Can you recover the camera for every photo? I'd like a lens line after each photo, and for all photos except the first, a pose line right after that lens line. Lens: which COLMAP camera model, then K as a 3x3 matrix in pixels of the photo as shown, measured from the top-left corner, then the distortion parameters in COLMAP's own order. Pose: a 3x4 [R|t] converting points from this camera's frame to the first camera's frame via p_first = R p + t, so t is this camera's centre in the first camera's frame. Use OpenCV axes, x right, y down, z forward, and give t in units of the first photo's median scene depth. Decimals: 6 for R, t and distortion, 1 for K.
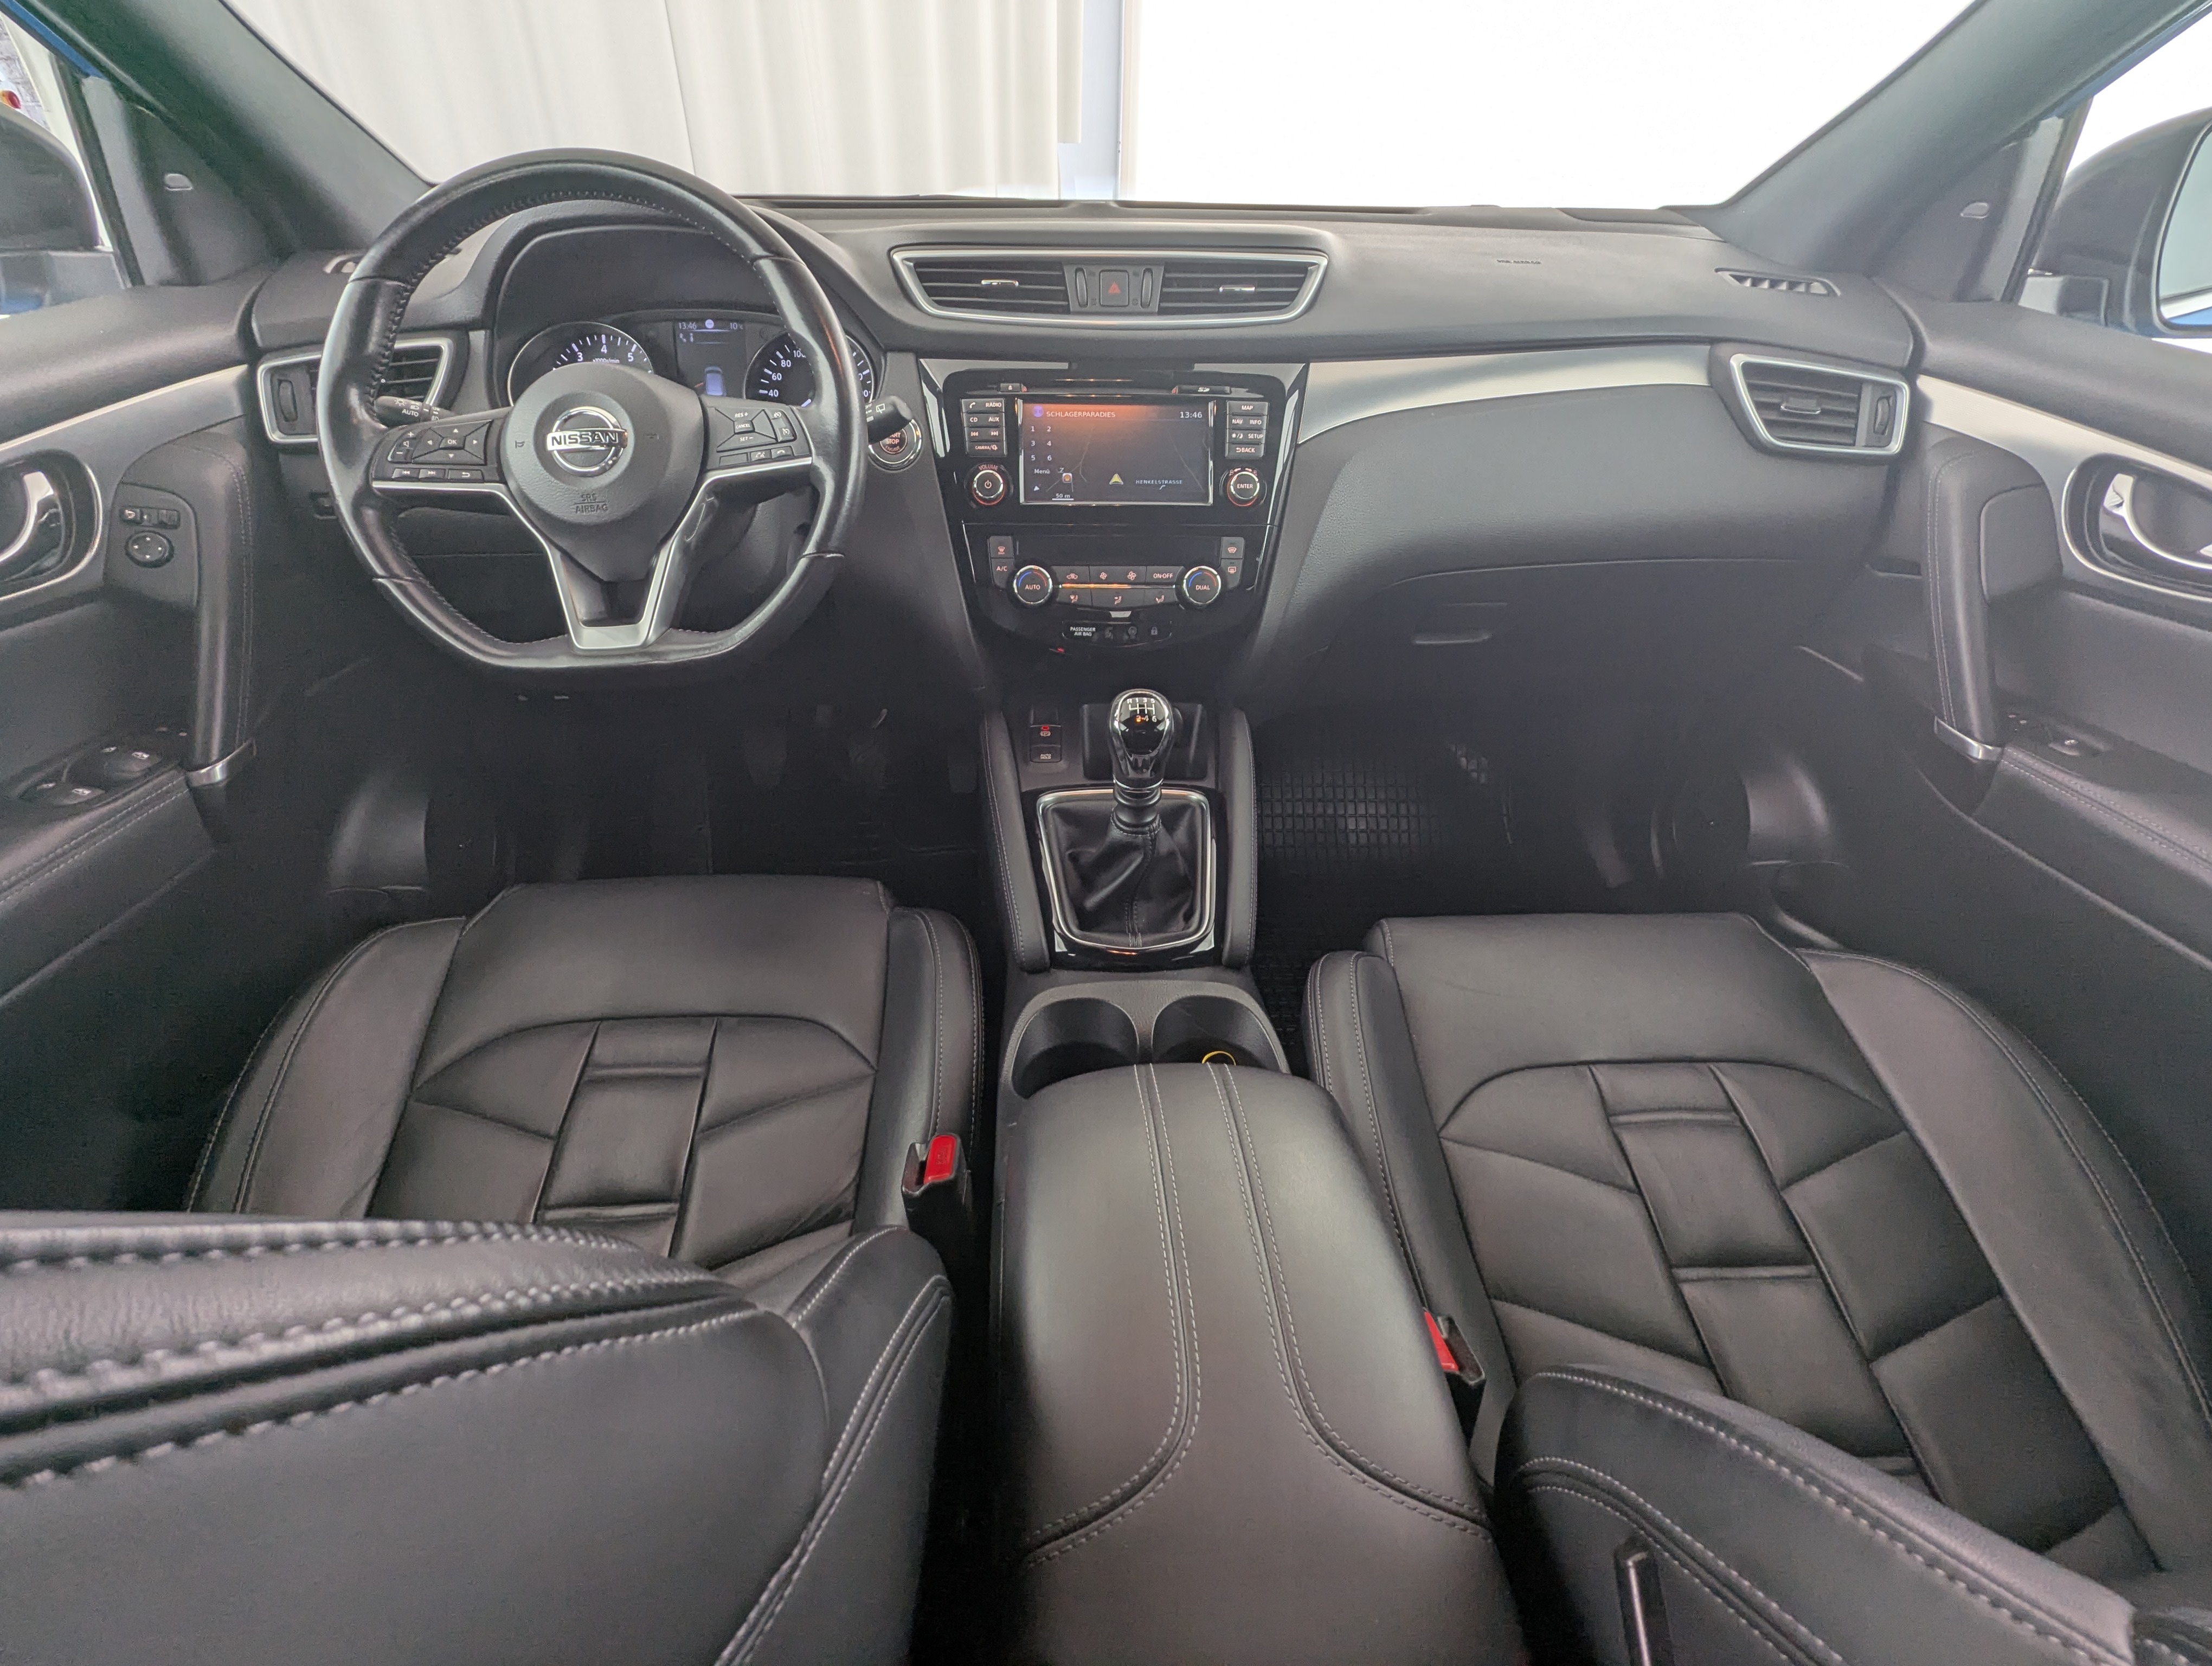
lens RADIAL K [[1043.5, 0, 1093.6], [0, 1043.5, 839.1], [0, 0, 1]] dist [-0.003223, -0.000285]
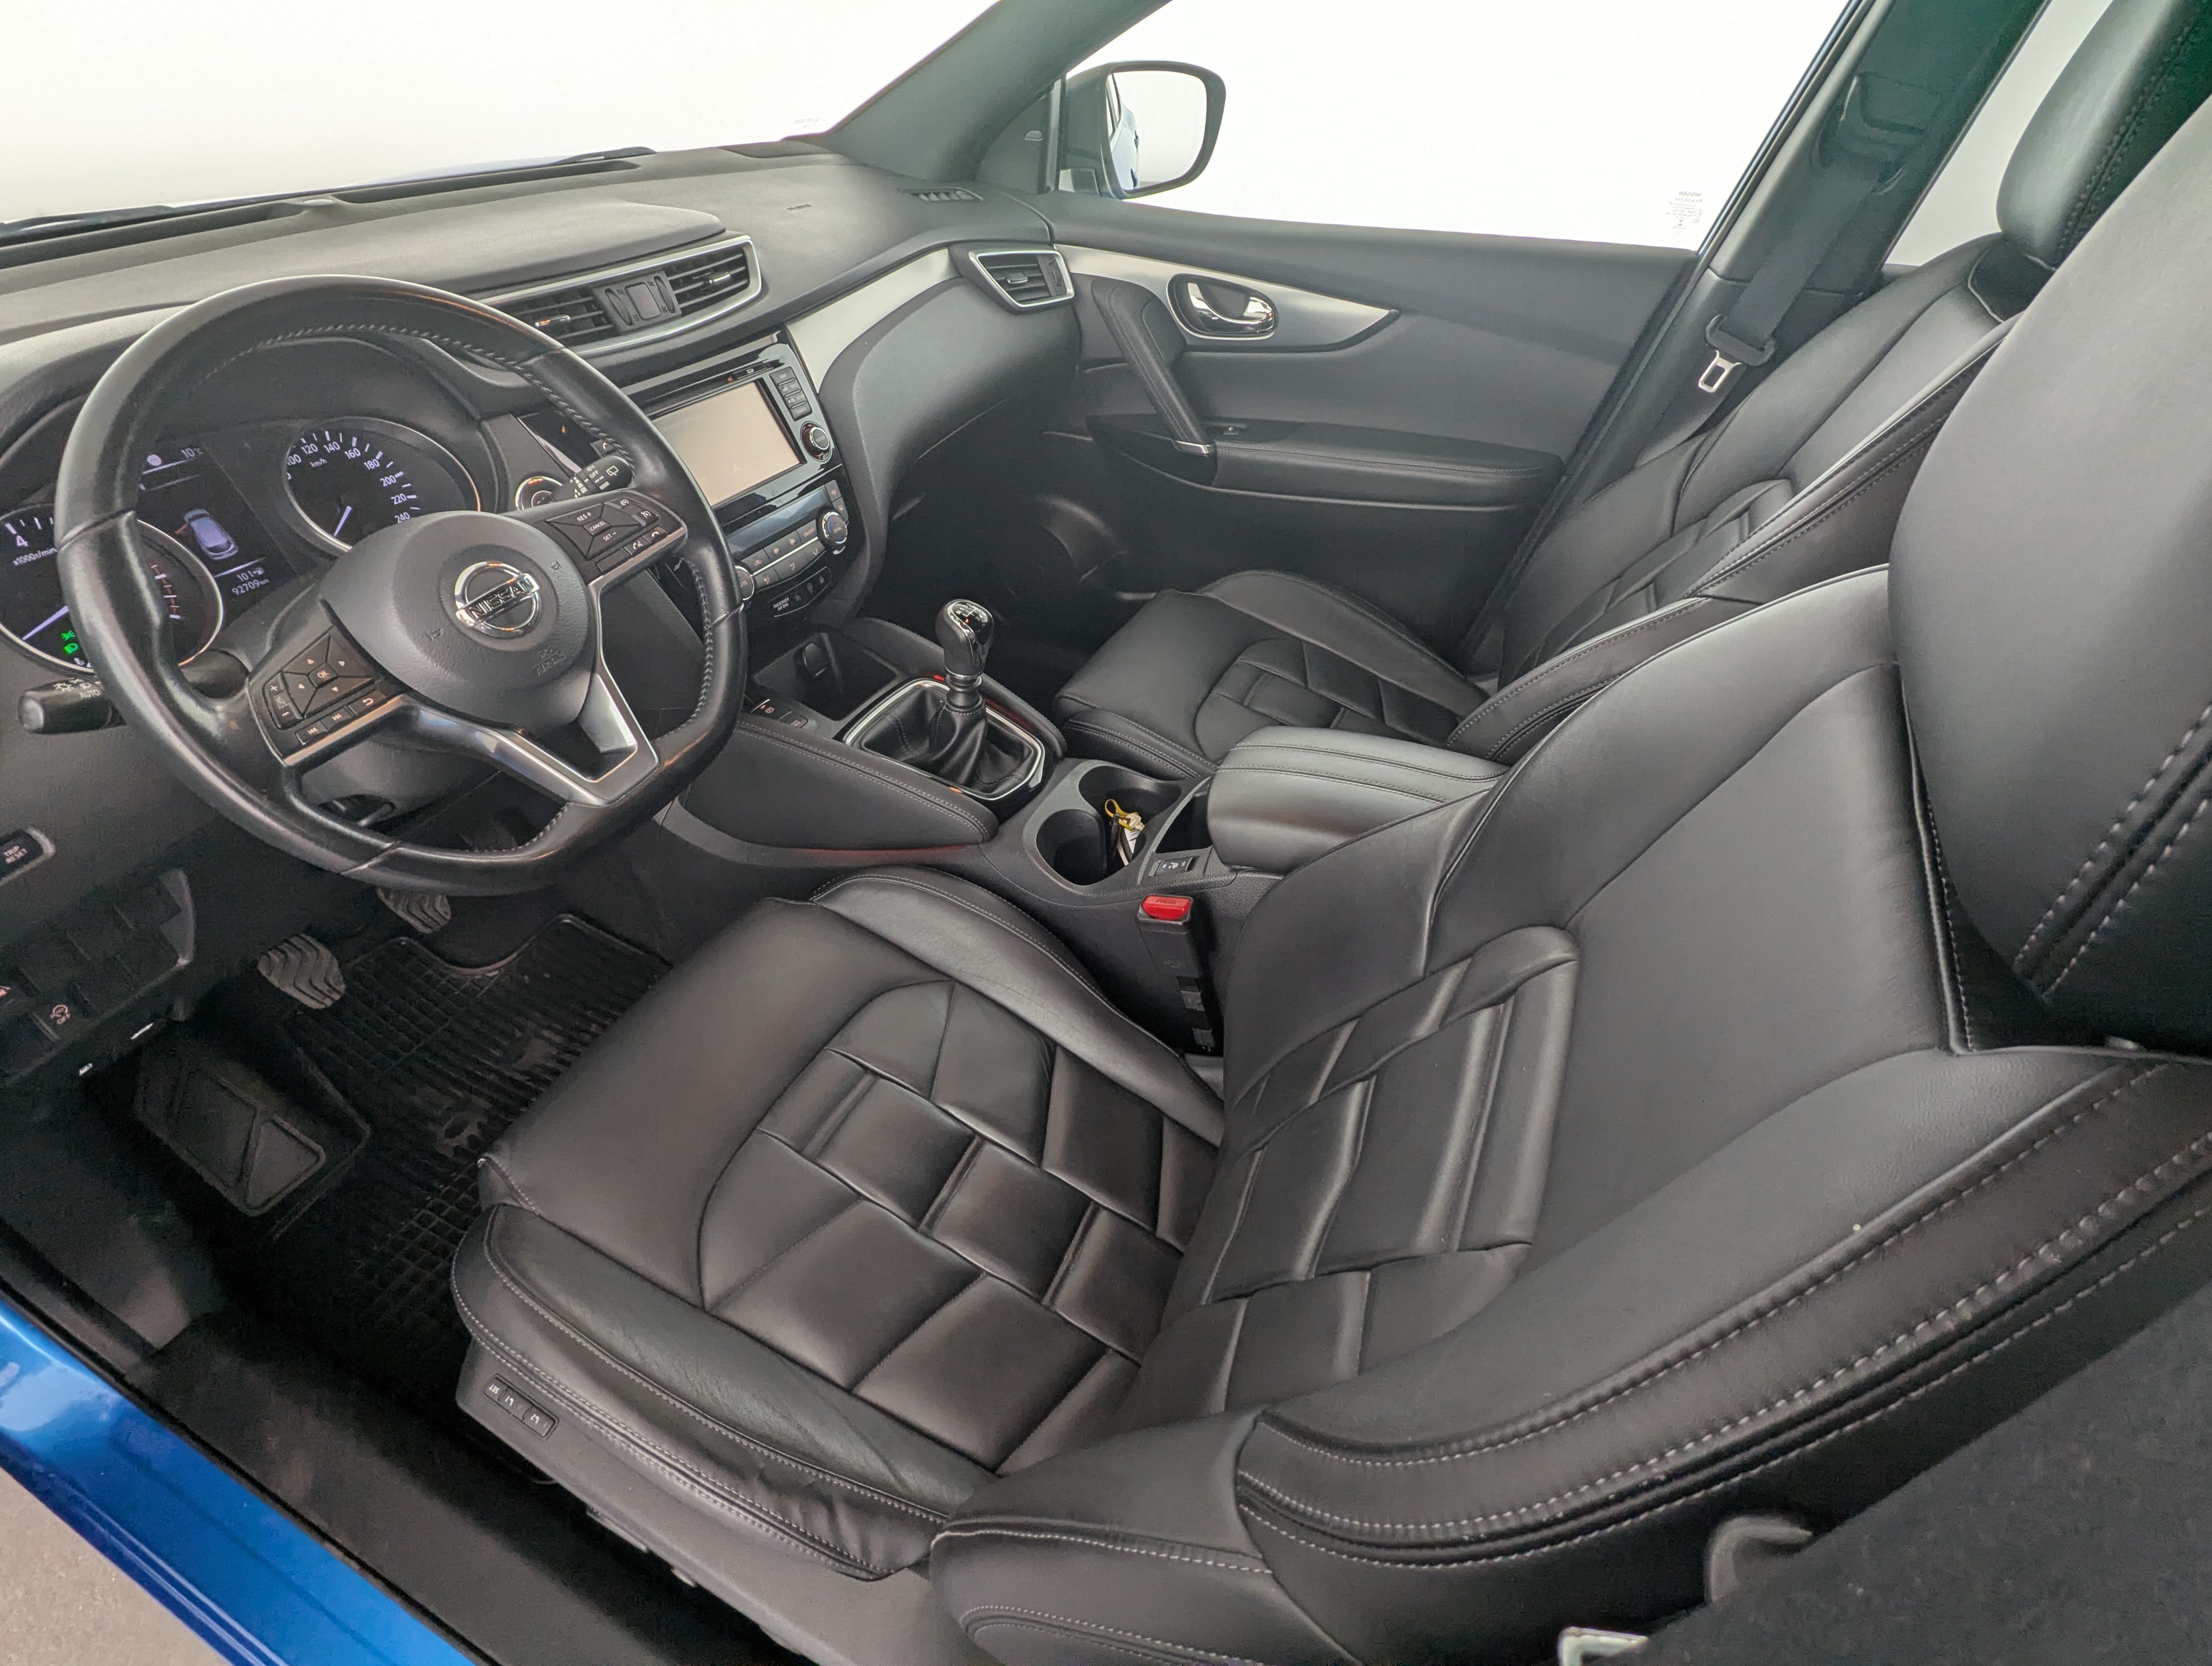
lens RADIAL K [[1043.5, 0, 1093.6], [0, 1043.5, 839.1], [0, 0, 1]] dist [-0.003223, -0.000285]
pose [[0.484854, -0.561439, 0.670599, -0.842106], [0.479272, 0.811938, 0.333249, -0.233688], [-0.731584, 0.159822, 0.662754, 0.048982]]
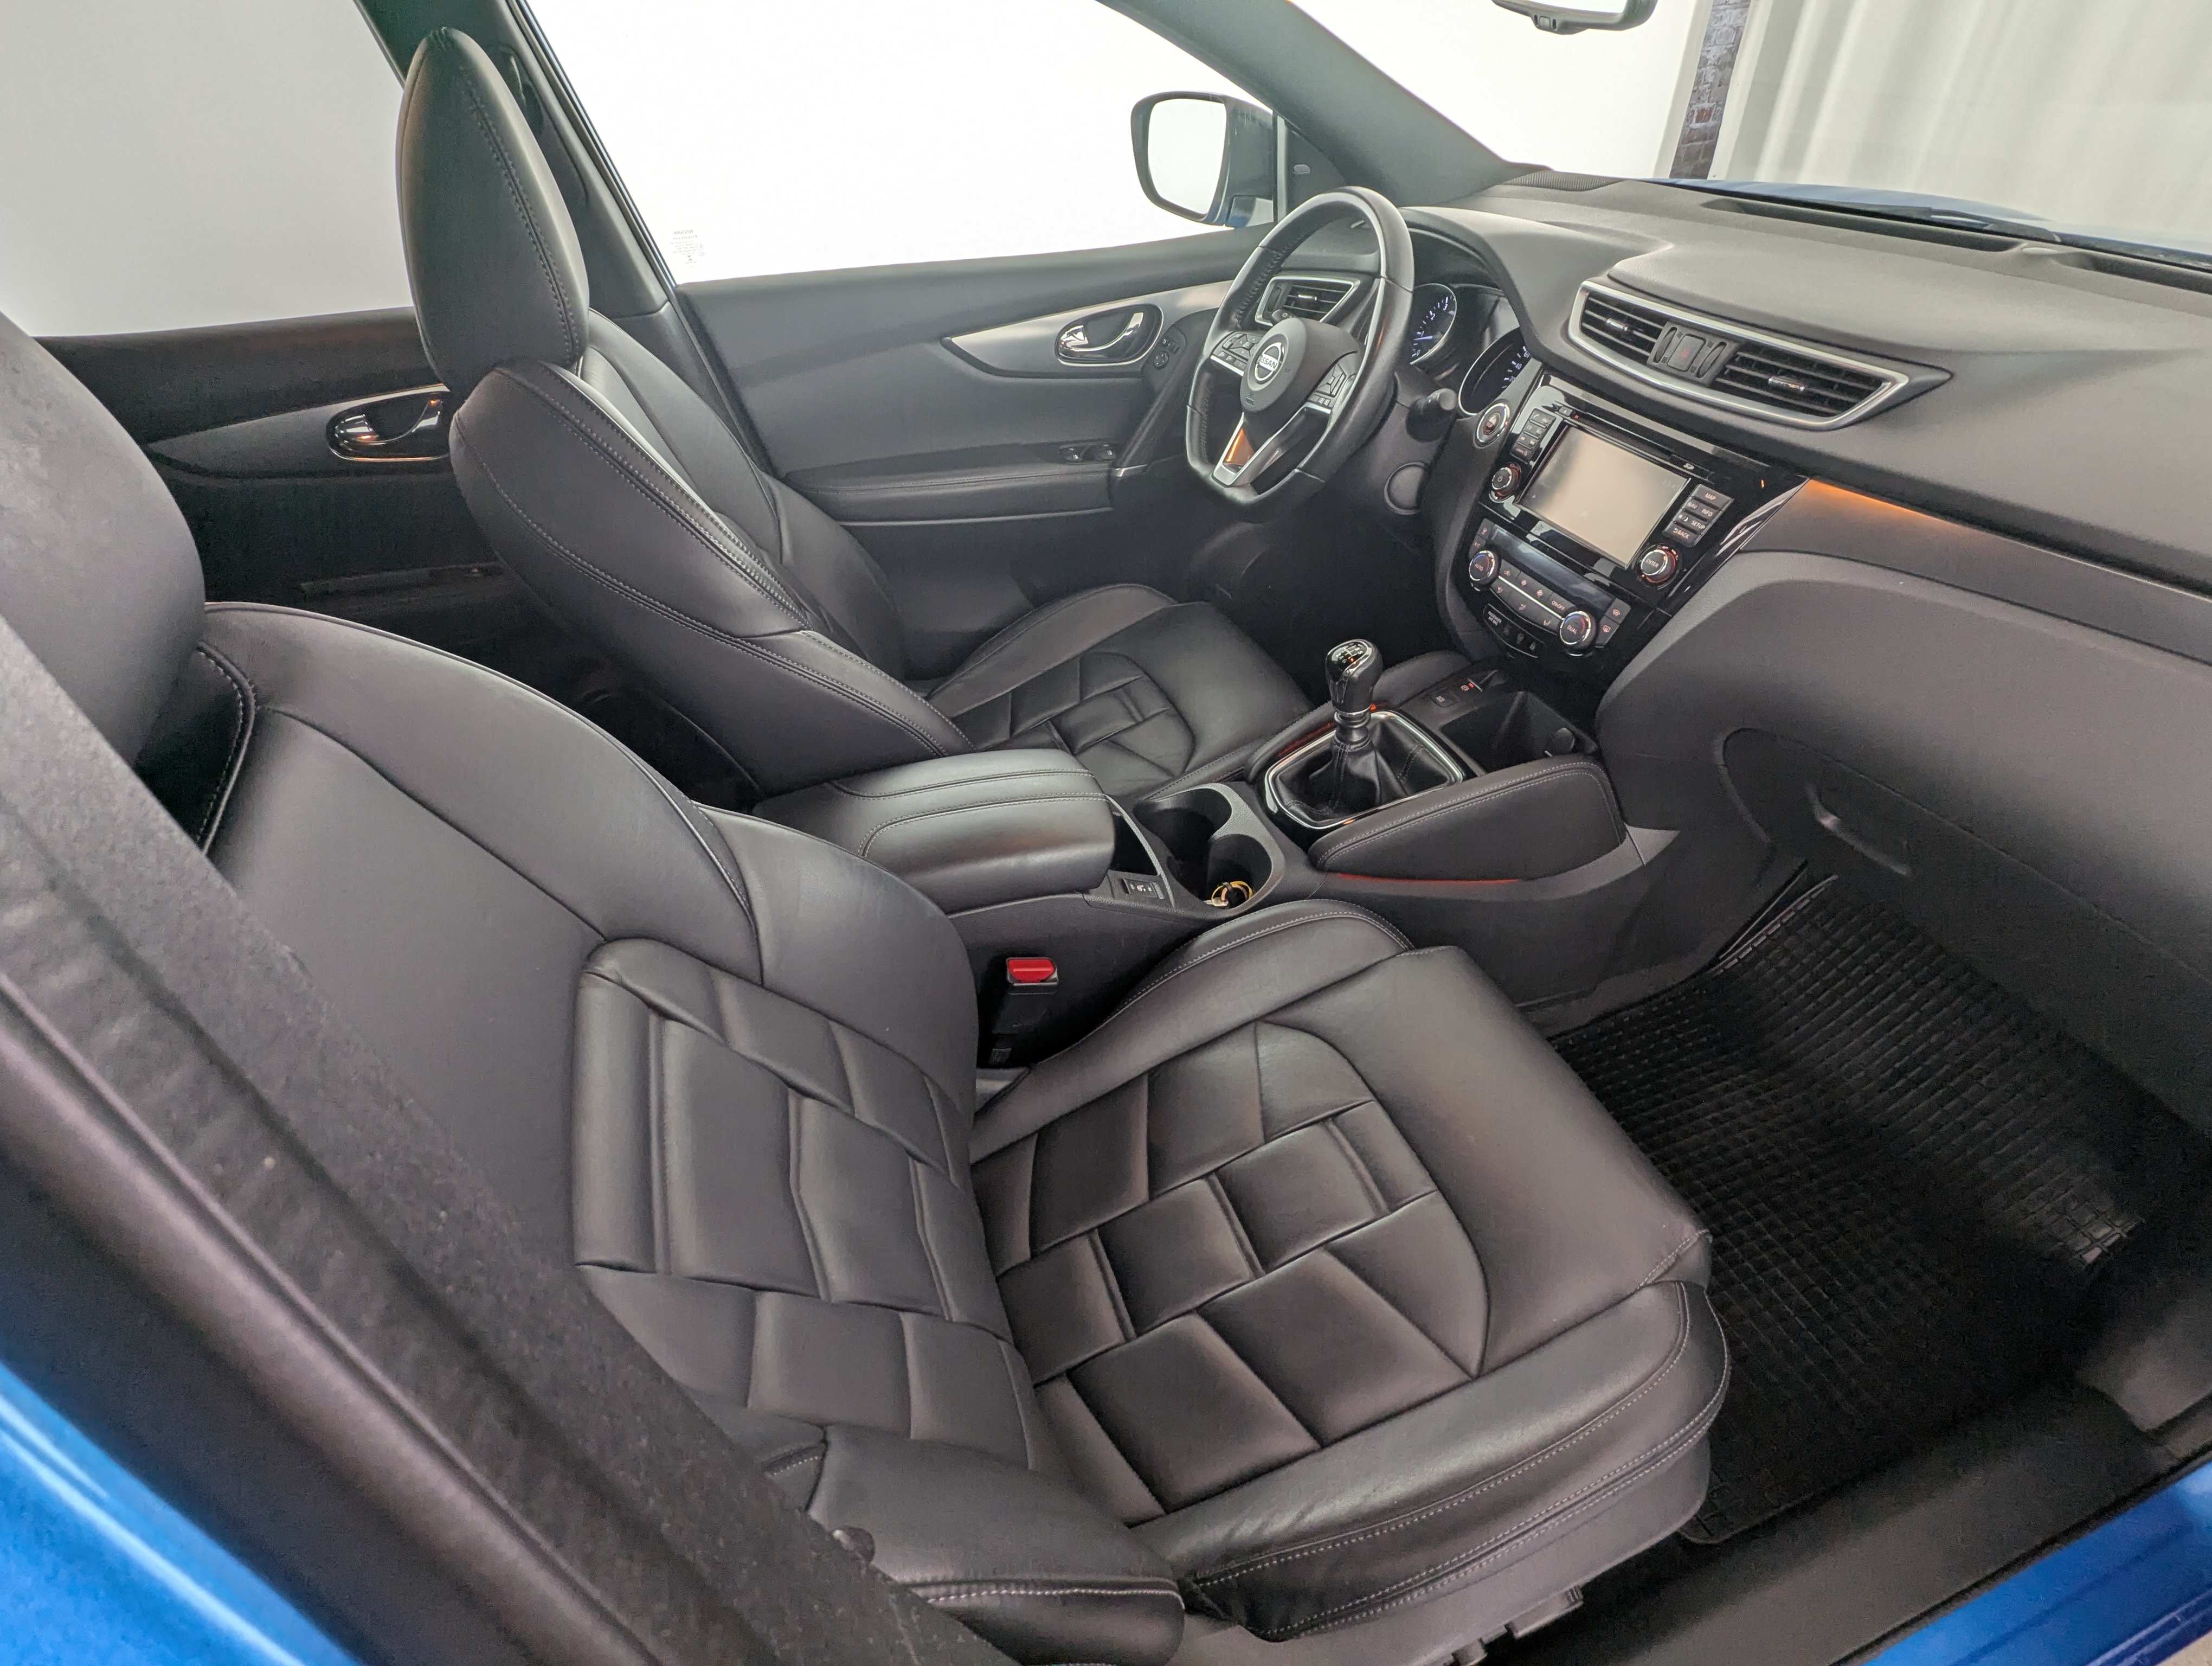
lens RADIAL K [[1043.5, 0, 1093.6], [0, 1043.5, 839.1], [0, 0, 1]] dist [-0.003223, -0.000285]
pose [[0.287546, 0.592927, -0.752167, 1.027553], [-0.494848, 0.764365, 0.413367, -0.307909], [0.820026, 0.253346, 0.513198, 0.077213]]
